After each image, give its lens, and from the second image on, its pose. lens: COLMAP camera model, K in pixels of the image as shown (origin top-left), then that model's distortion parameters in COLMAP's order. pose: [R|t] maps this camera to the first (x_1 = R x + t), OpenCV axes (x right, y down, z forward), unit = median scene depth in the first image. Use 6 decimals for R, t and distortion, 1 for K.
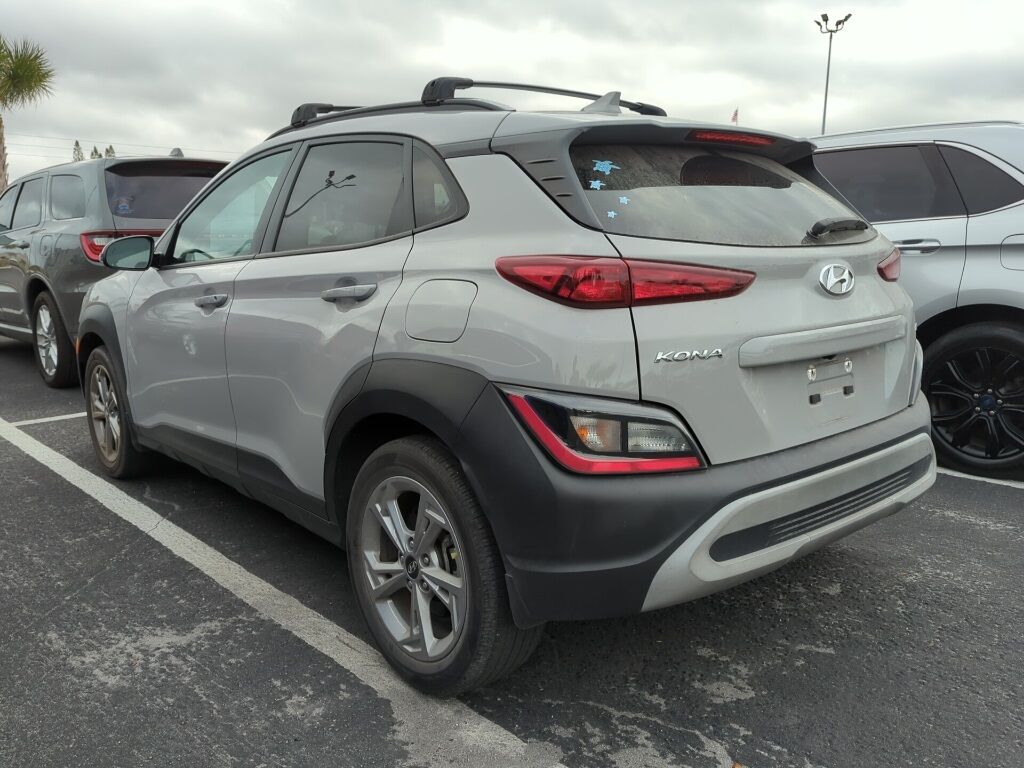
lens RADIAL K [[866.4, 0, 516.6], [0, 866.4, 386.5], [0, 0, 1]] dist [0.001304, -0.005353]
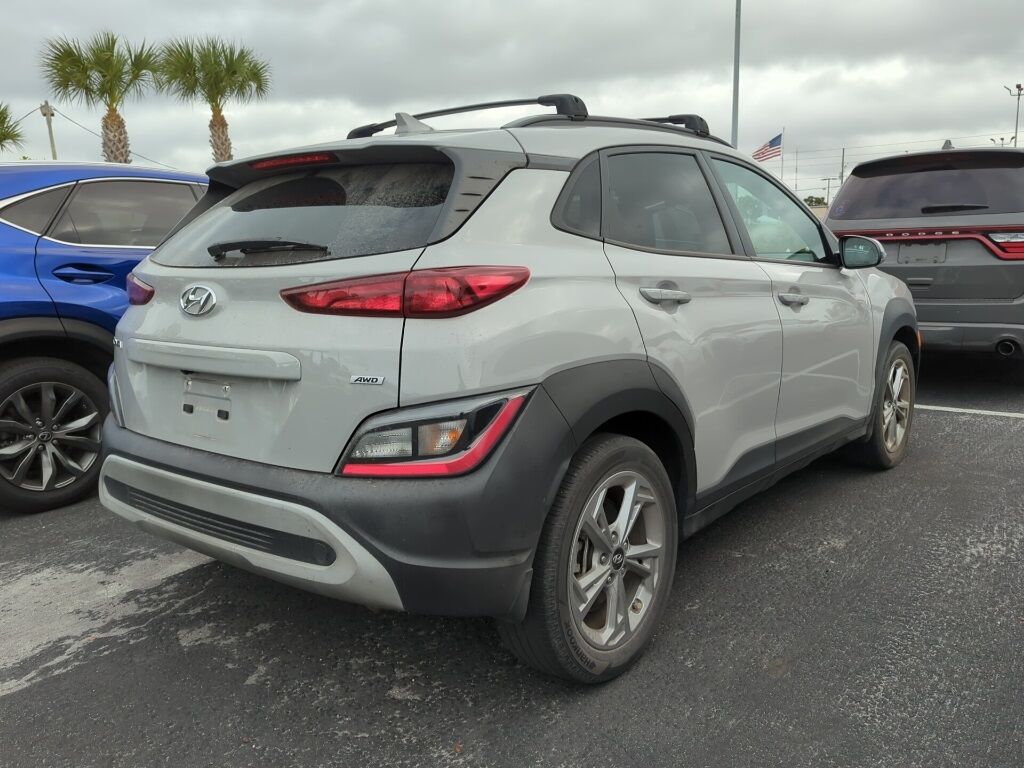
lens RADIAL K [[867.1, 0, 512.7], [0, 867.1, 379.3], [0, 0, 1]] dist [-0.002229, 0.000375]
pose [[0.161507, 0.162733, -0.973362, 1.363388], [-0.153116, 0.978499, 0.138186, -0.217761], [0.974921, 0.126720, 0.182951, 1.116408]]
